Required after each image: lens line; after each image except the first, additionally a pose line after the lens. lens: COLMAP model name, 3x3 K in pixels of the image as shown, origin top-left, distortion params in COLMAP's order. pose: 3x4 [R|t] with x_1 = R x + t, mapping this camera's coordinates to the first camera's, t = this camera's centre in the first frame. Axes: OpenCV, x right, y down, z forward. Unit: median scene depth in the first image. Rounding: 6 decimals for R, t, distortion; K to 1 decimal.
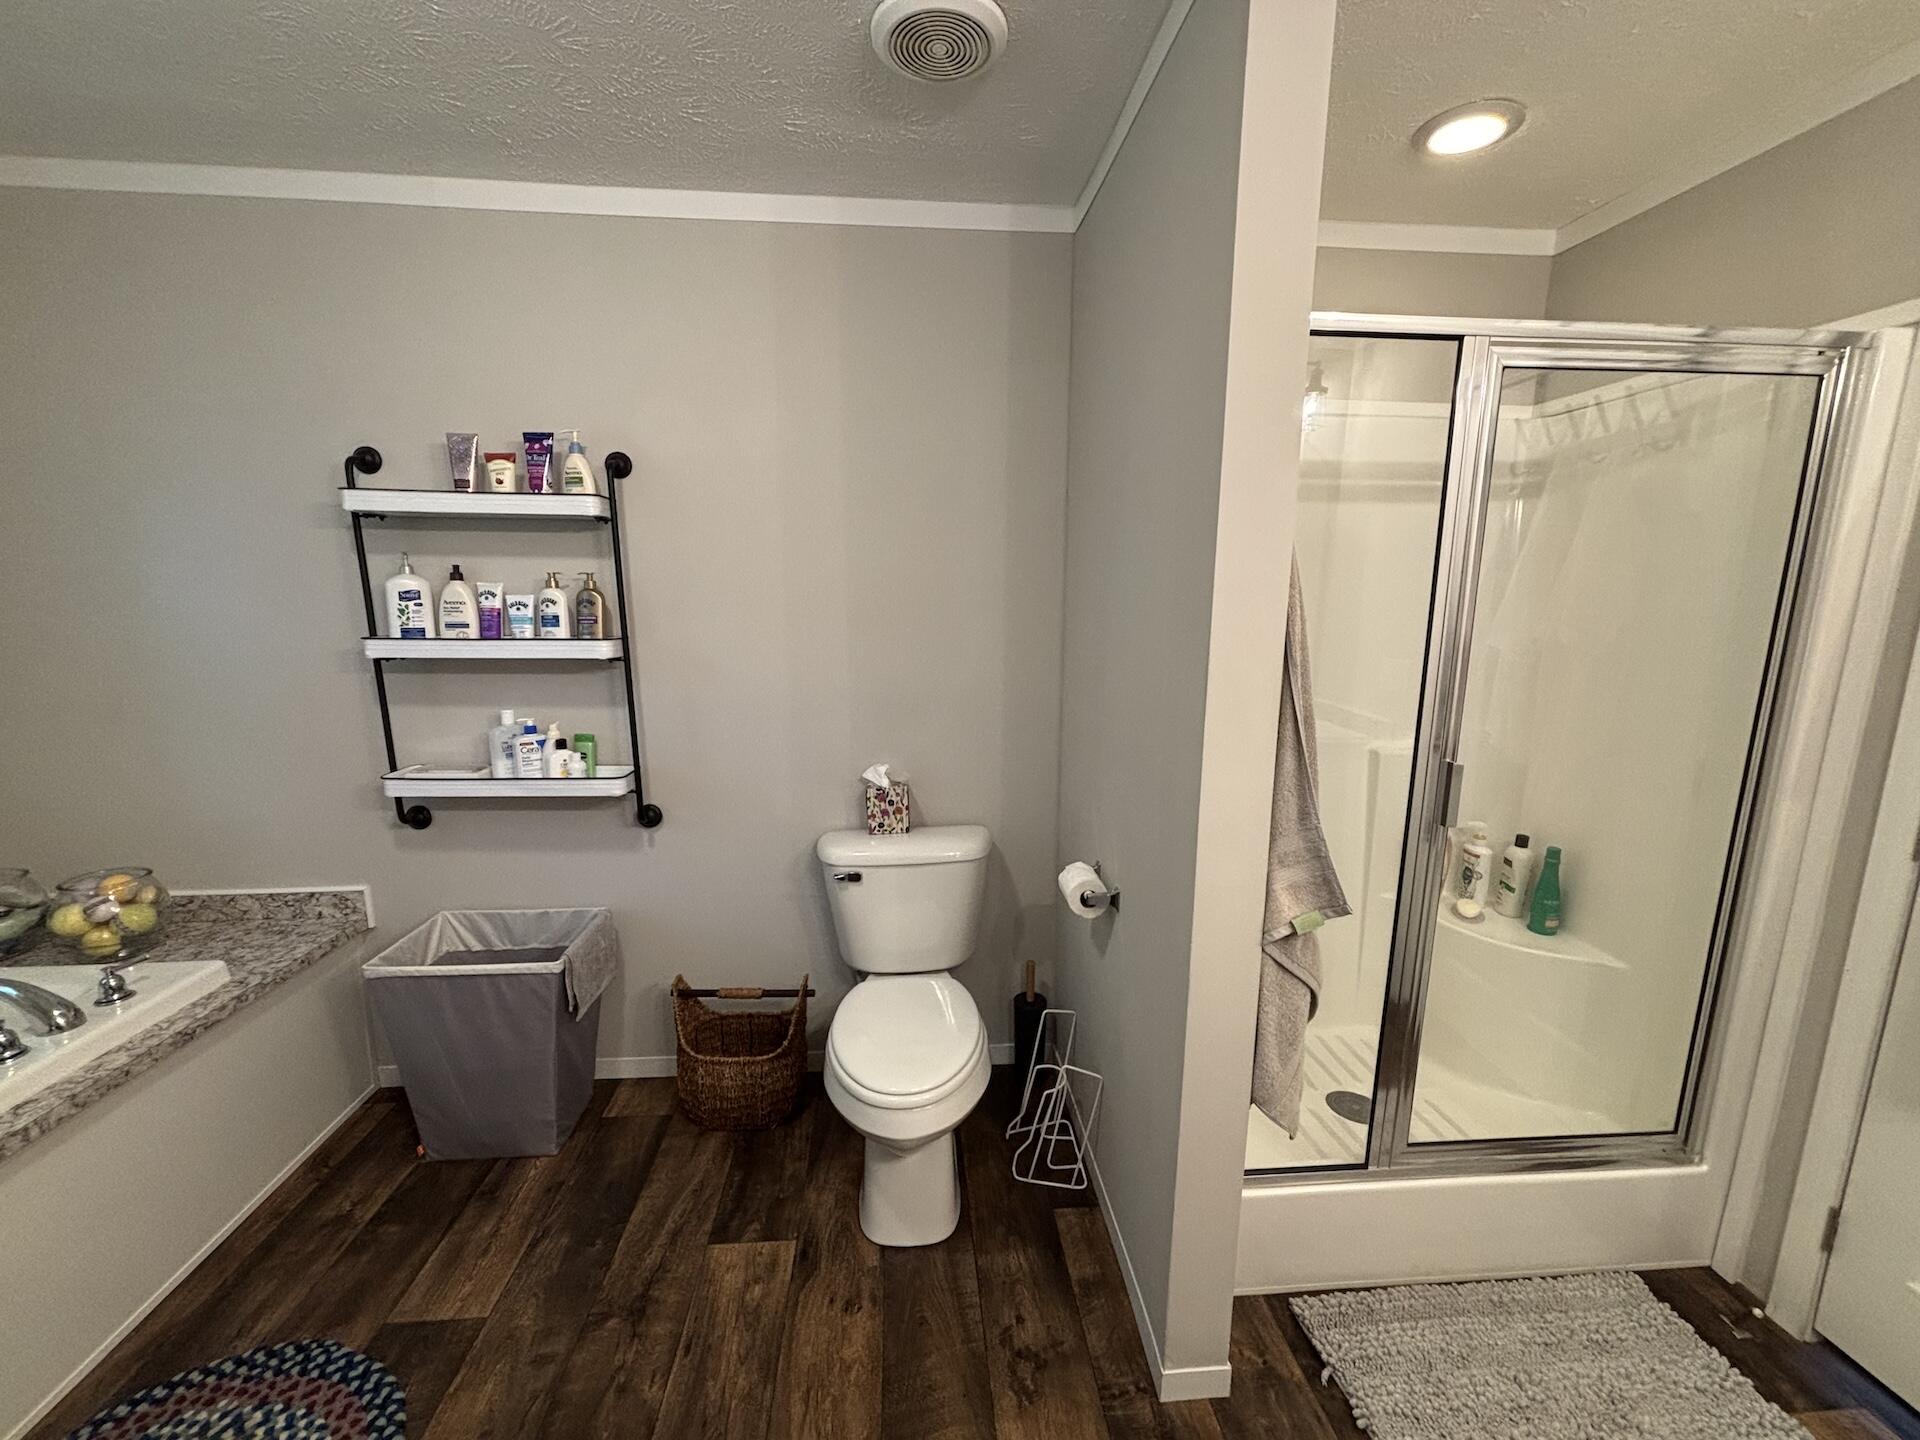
lens RADIAL K [[777.4, 0, 960.0], [0, 777.4, 720.0], [0, 0, 1]] dist [0.004303, 0.000341]
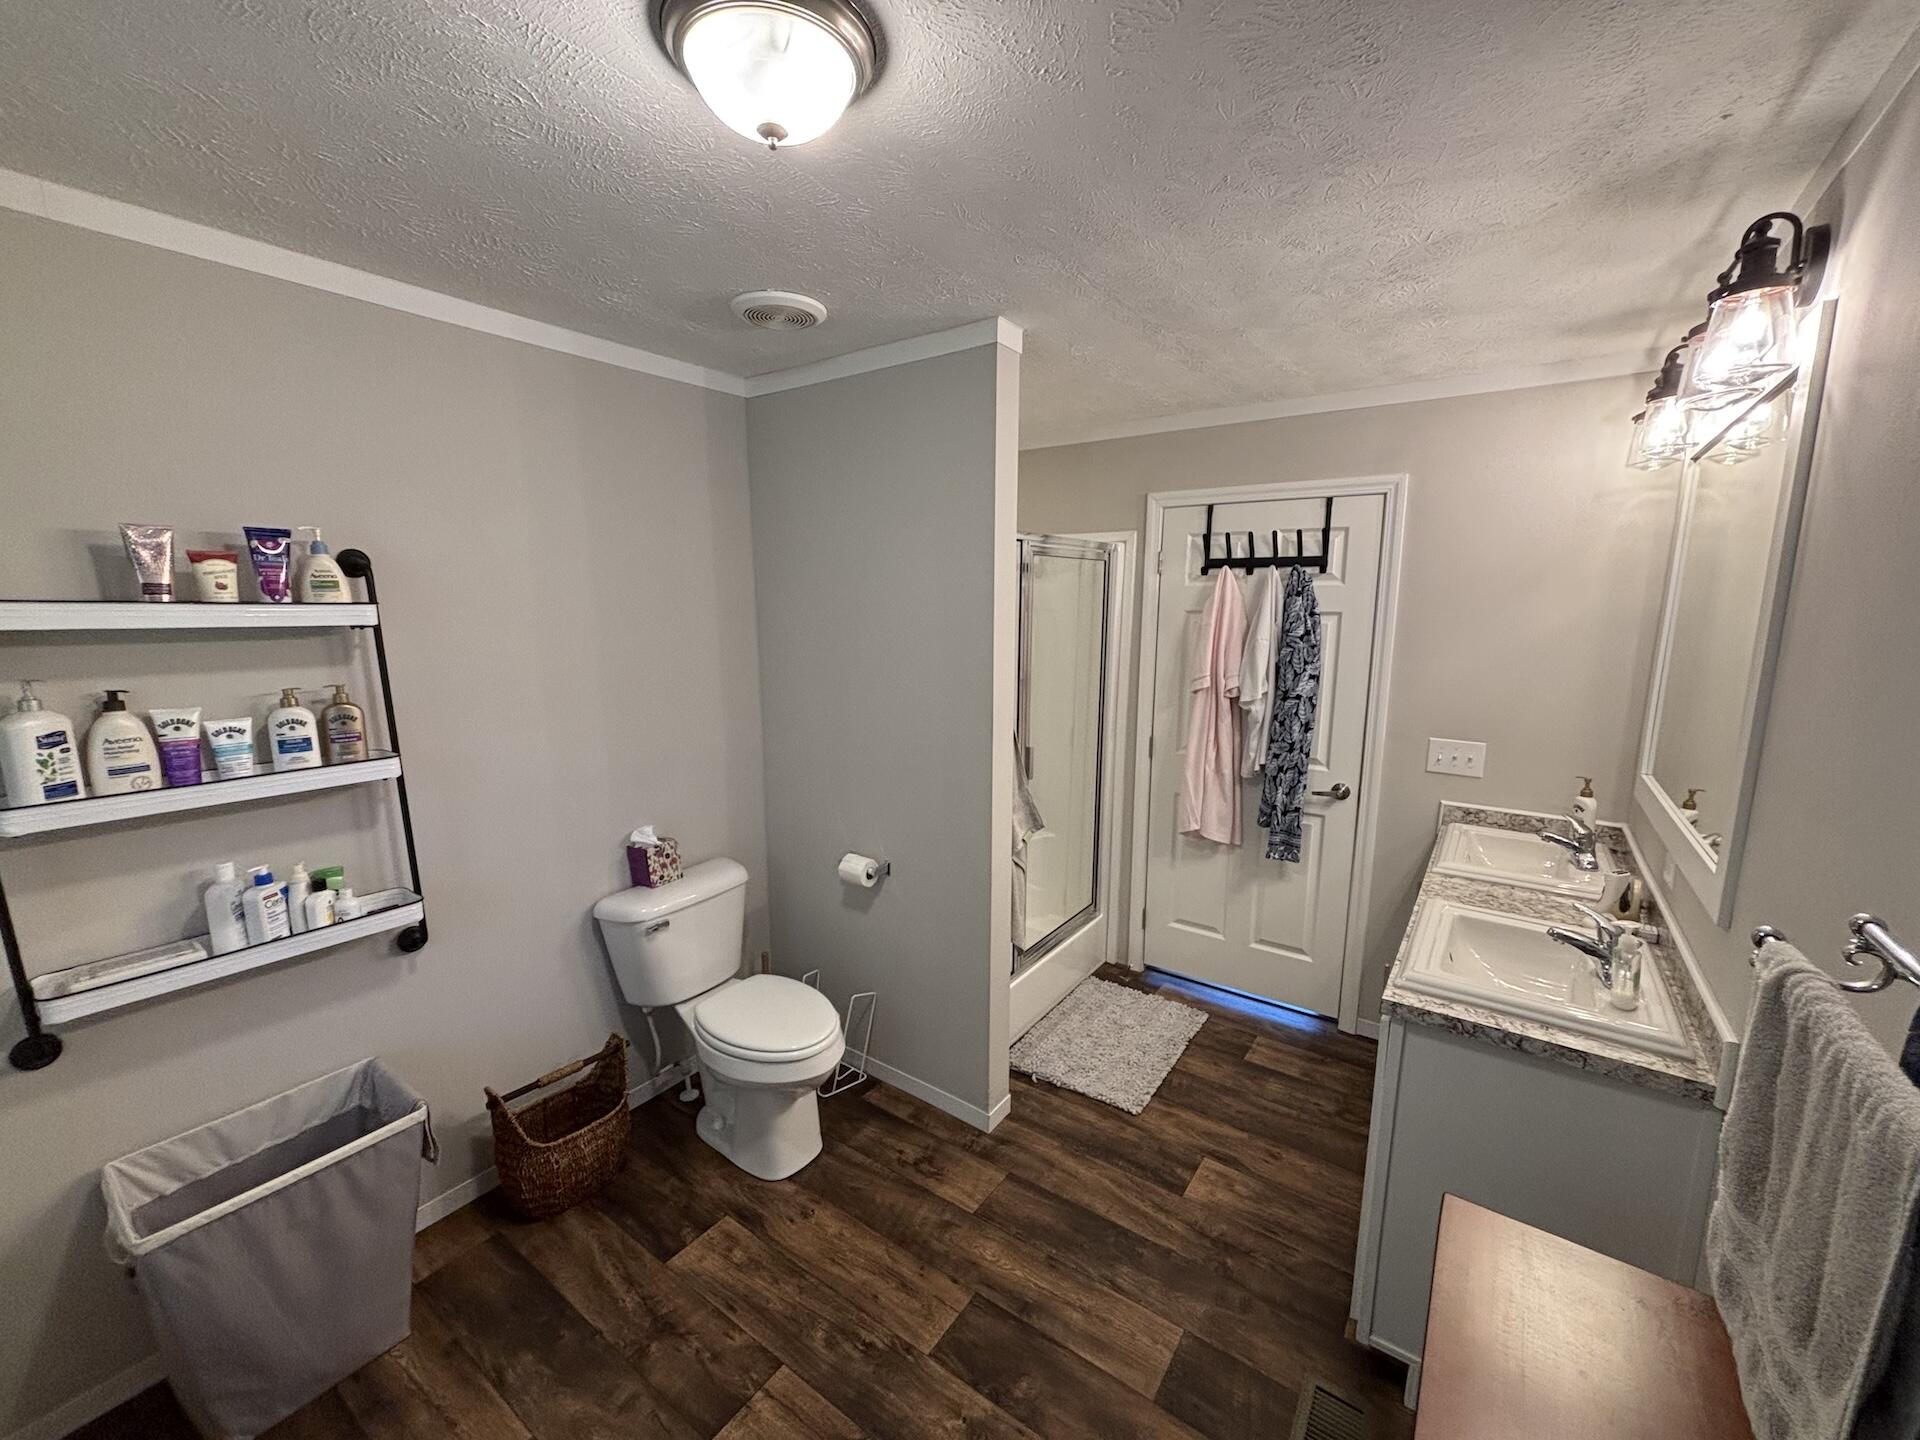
lens RADIAL K [[767.7, 0, 956.4], [0, 767.7, 727.4], [0, 0, 1]] dist [-0.002405, 0.000218]
pose [[0.645954, -0.133269, 0.751654, -0.689689], [0.137437, 0.988857, 0.057215, -0.095626], [-0.750903, 0.066347, 0.657072, -0.096317]]
